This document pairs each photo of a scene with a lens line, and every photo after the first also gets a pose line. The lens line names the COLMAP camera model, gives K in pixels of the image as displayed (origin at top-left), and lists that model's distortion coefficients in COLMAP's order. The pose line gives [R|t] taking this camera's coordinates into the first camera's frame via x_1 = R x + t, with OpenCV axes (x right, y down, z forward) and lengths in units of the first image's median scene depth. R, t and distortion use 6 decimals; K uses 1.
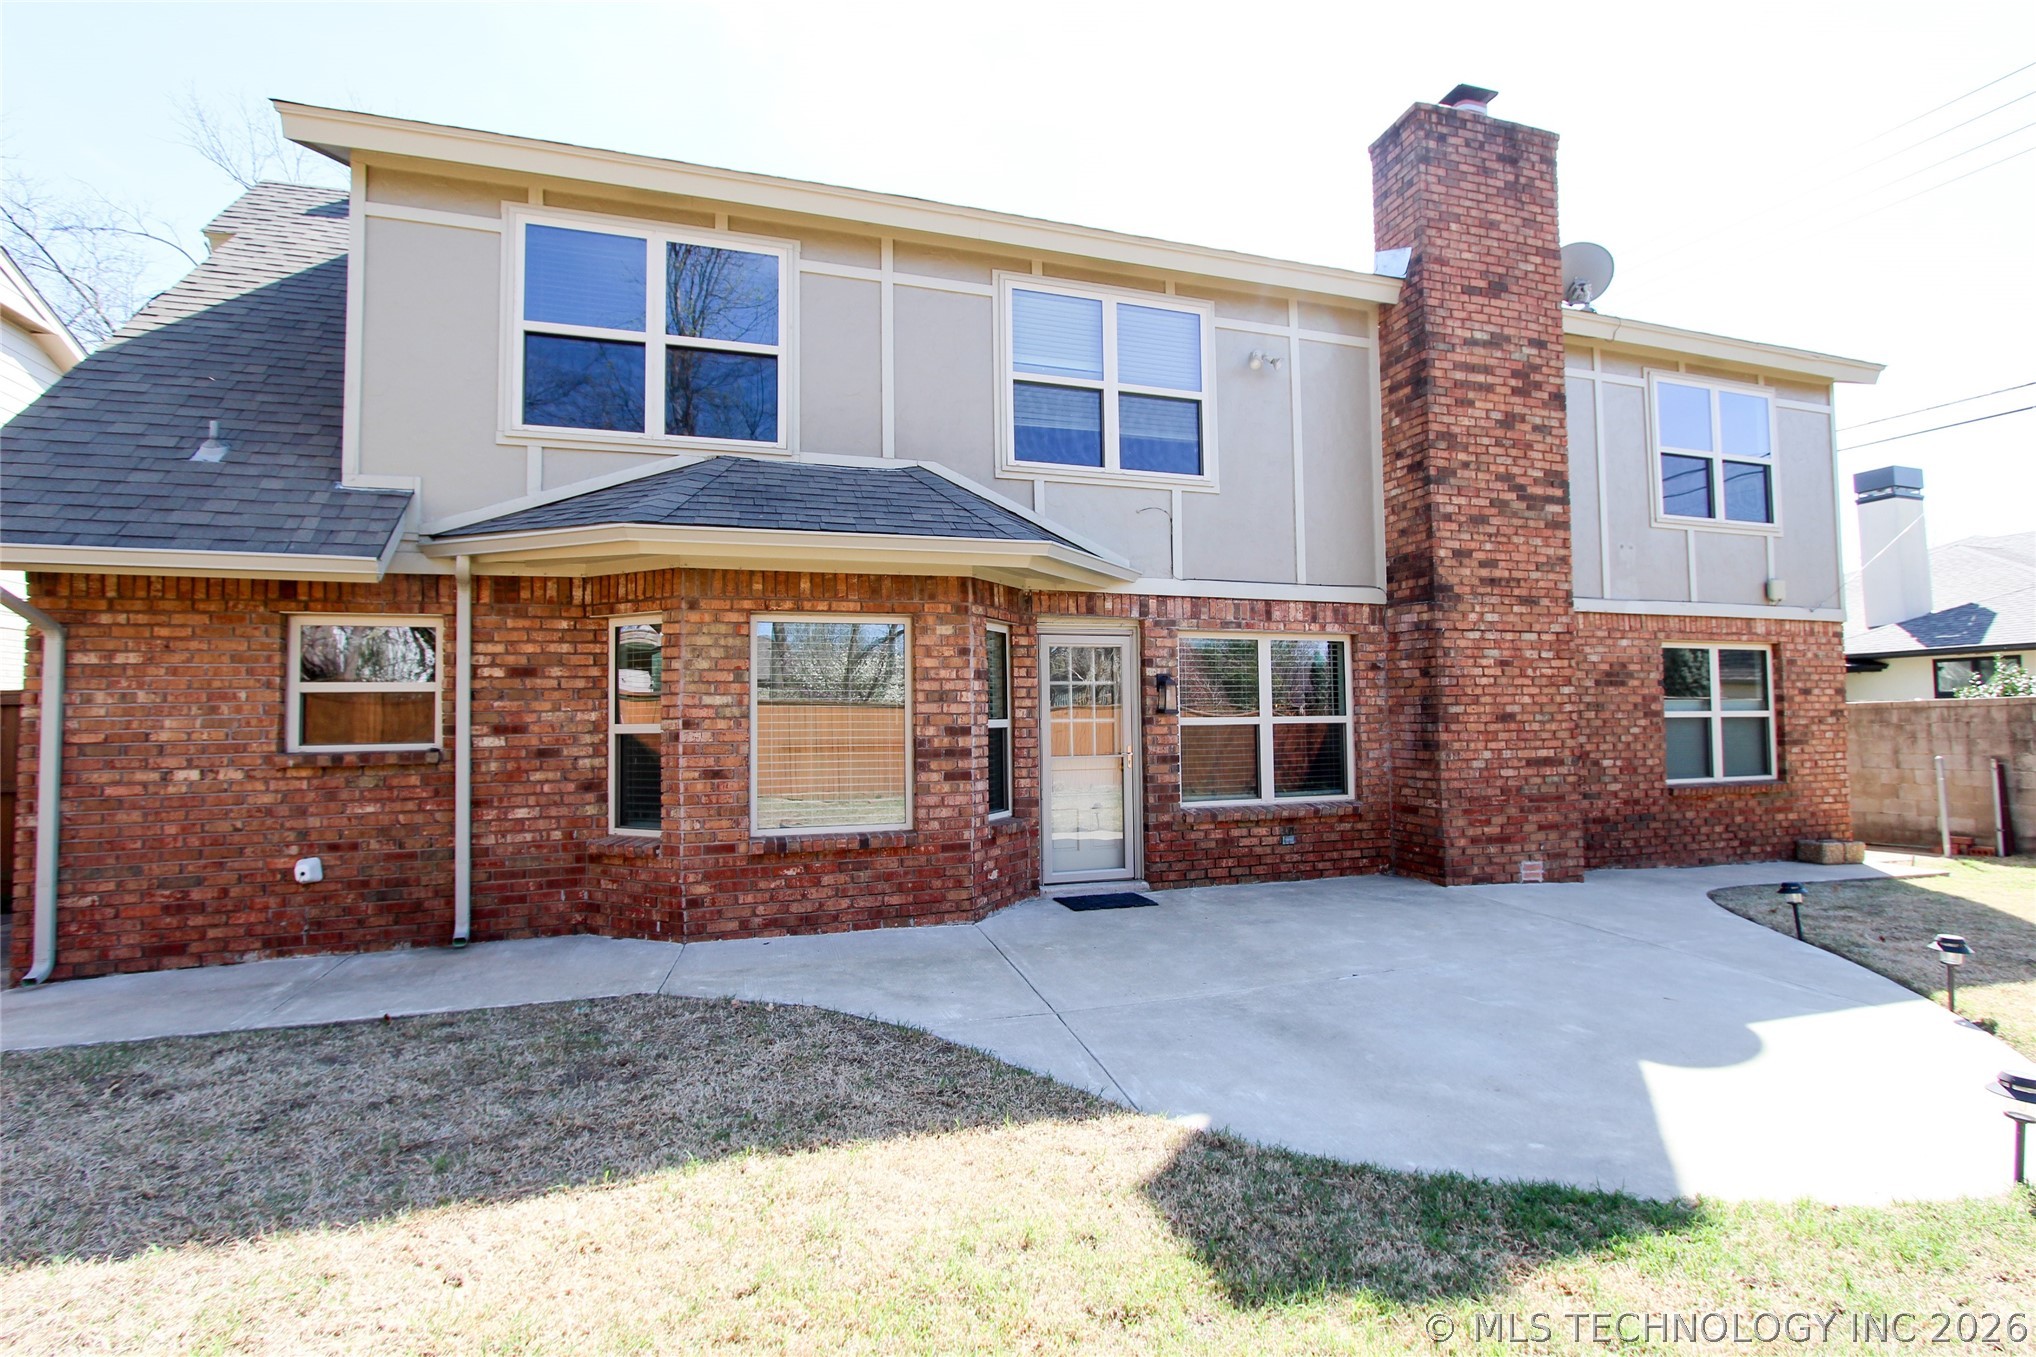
lens RADIAL K [[914.8, 0, 1018.0], [0, 914.8, 678.5], [0, 0, 1]] dist [-0.019914, 0.000418]
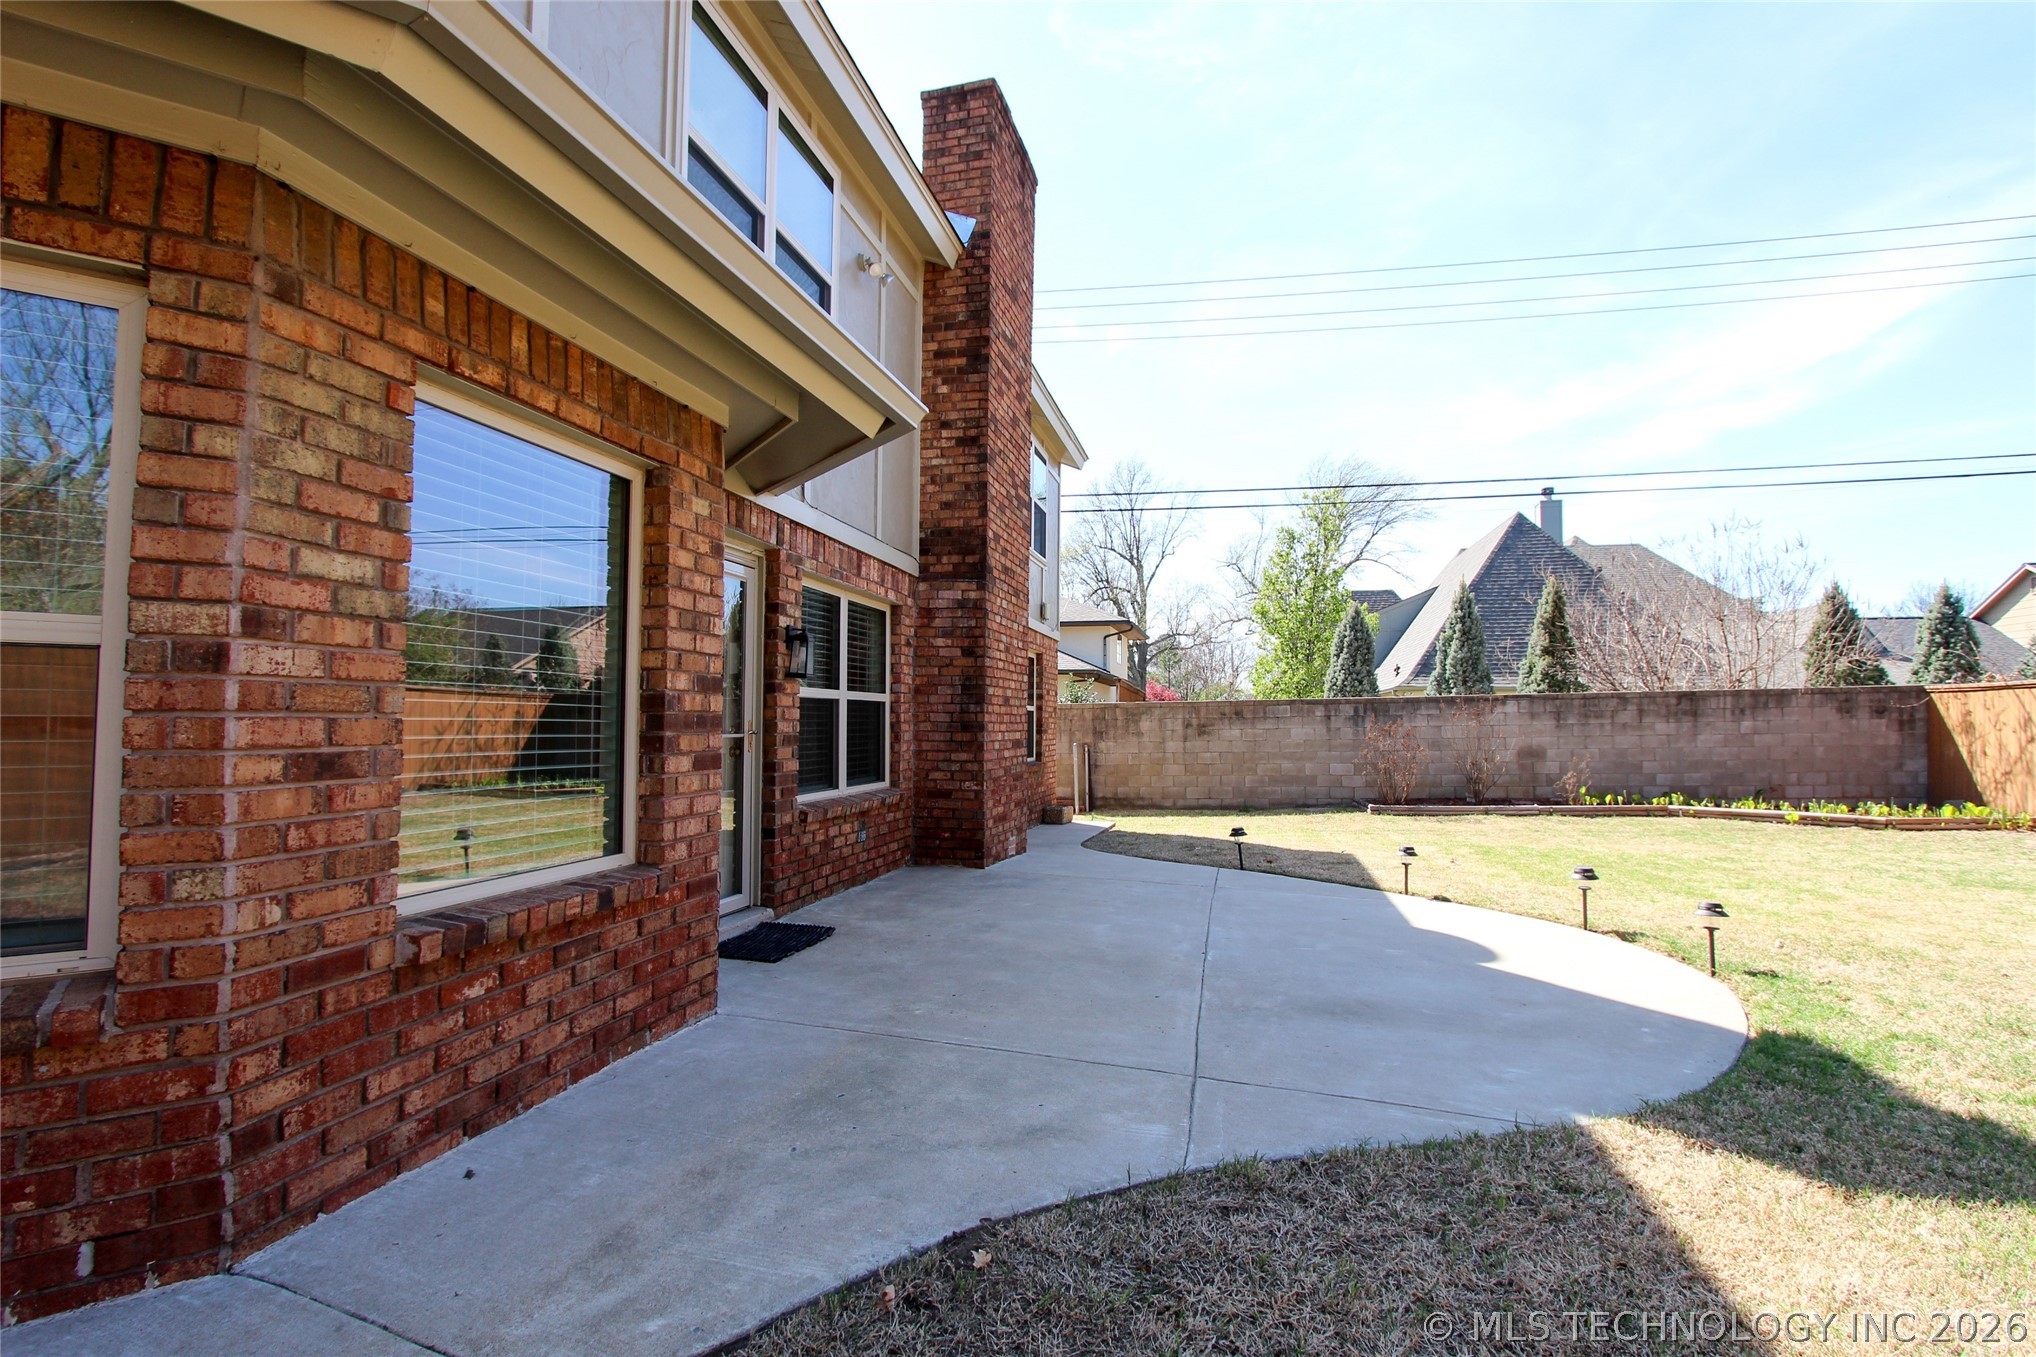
lens RADIAL K [[937.1, 0, 1018.0], [0, 937.1, 678.5], [0, 0, 1]] dist [-0.018761, 0.001969]
pose [[0.521333, 0.052104, 0.851761, -0.465359], [-0.047447, 0.998360, -0.032031, 0.063027], [-0.852033, -0.023714, 0.522951, 0.521843]]
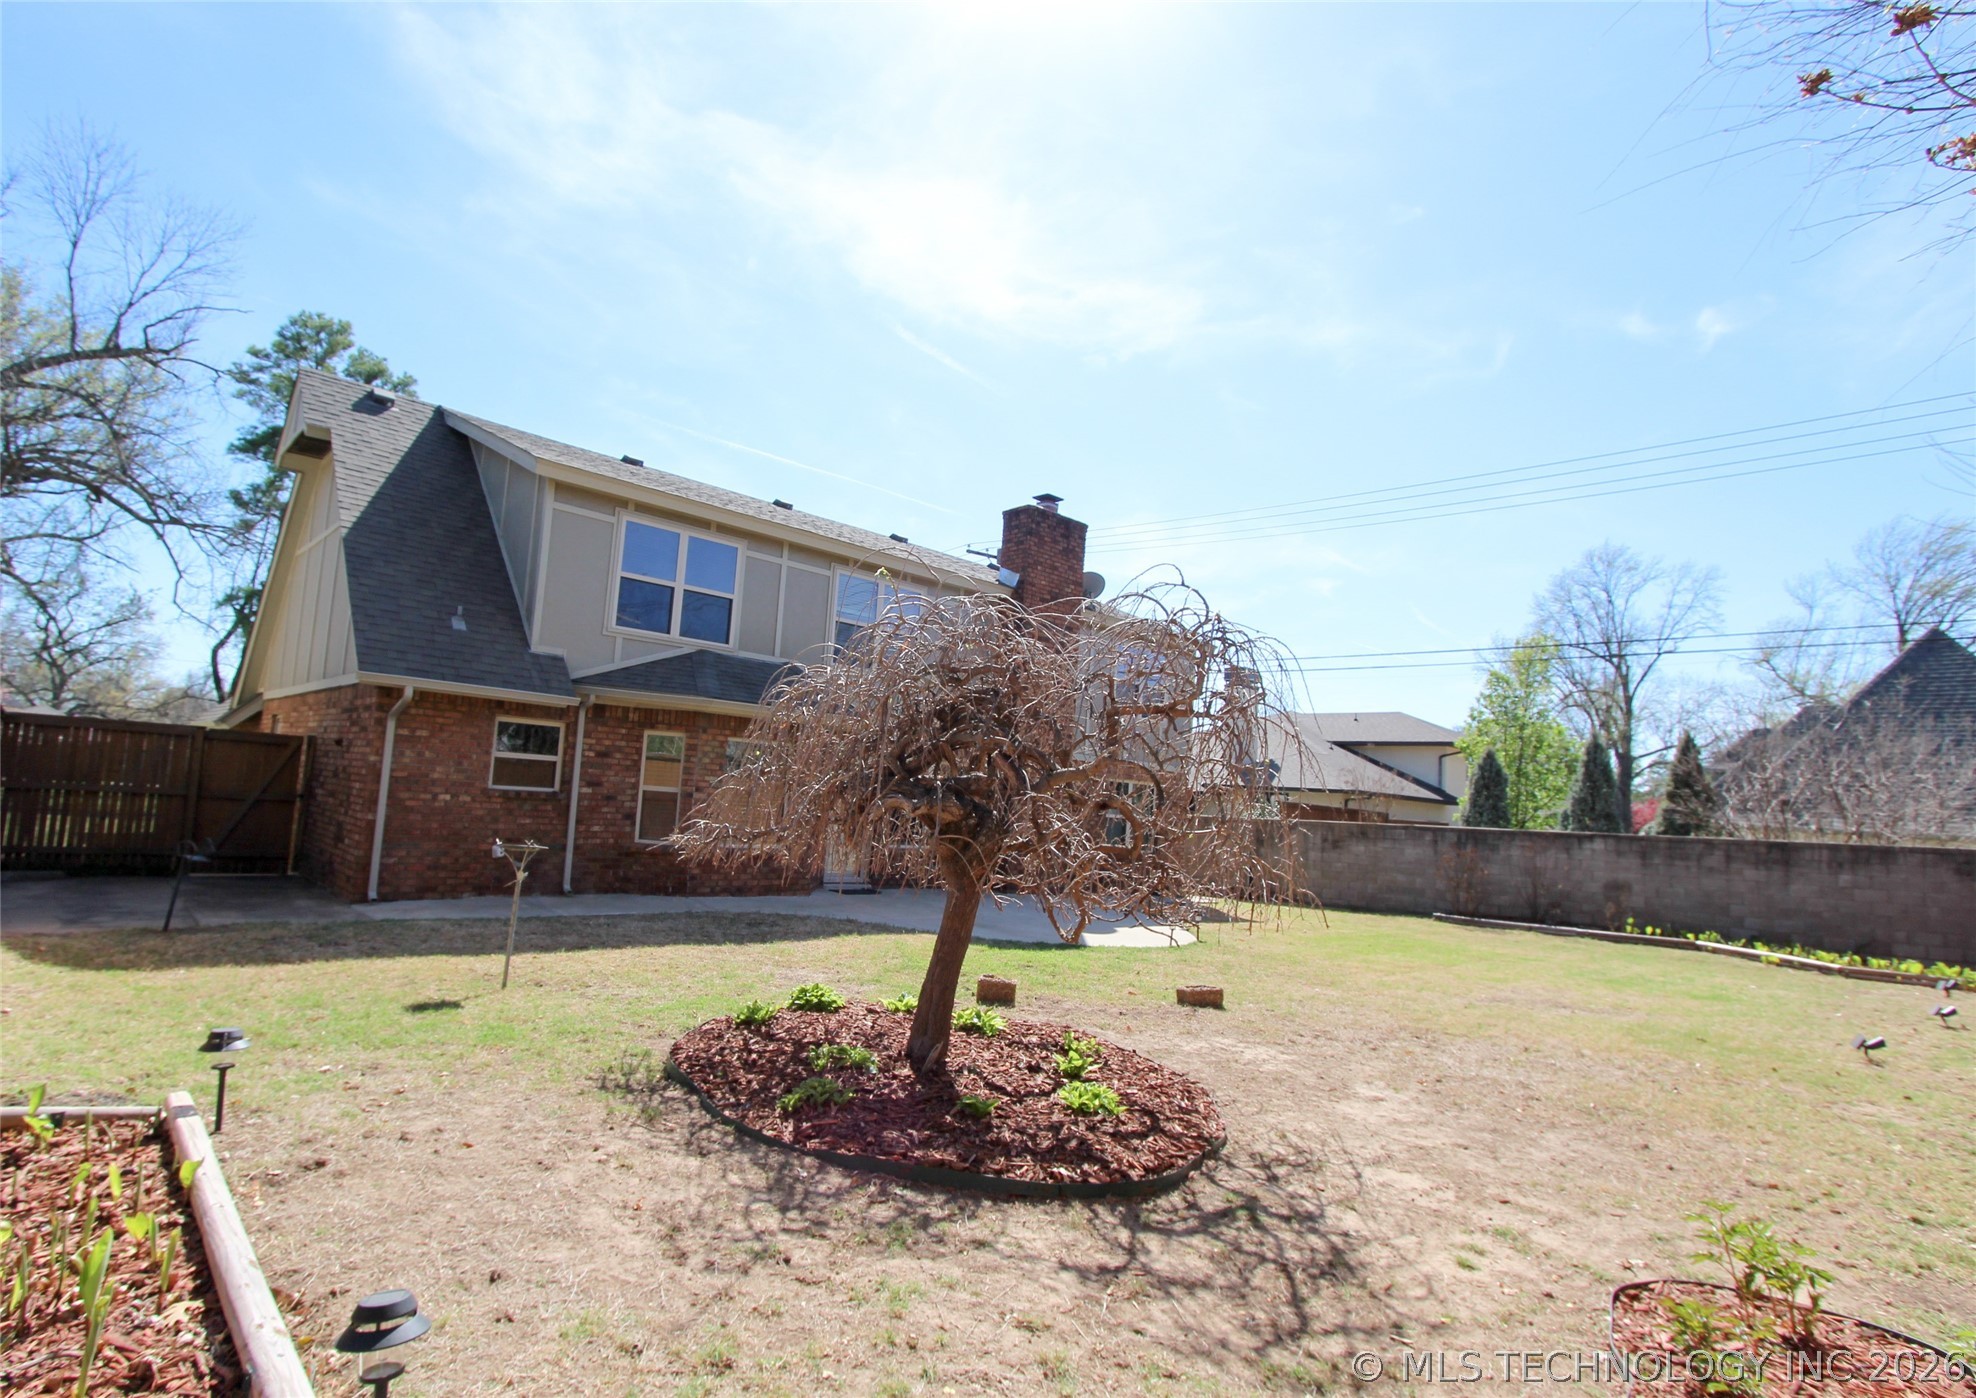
lens RADIAL K [[952.6, 0, 911.5], [0, 952.6, 708.9], [0, 0, 1]] dist [-0.035861, 0.000328]
pose [[0.916077, 0.109150, 0.385861, -0.695843], [-0.096625, 0.993973, -0.051773, -0.058853], [-0.389186, 0.010144, 0.921103, -1.036751]]
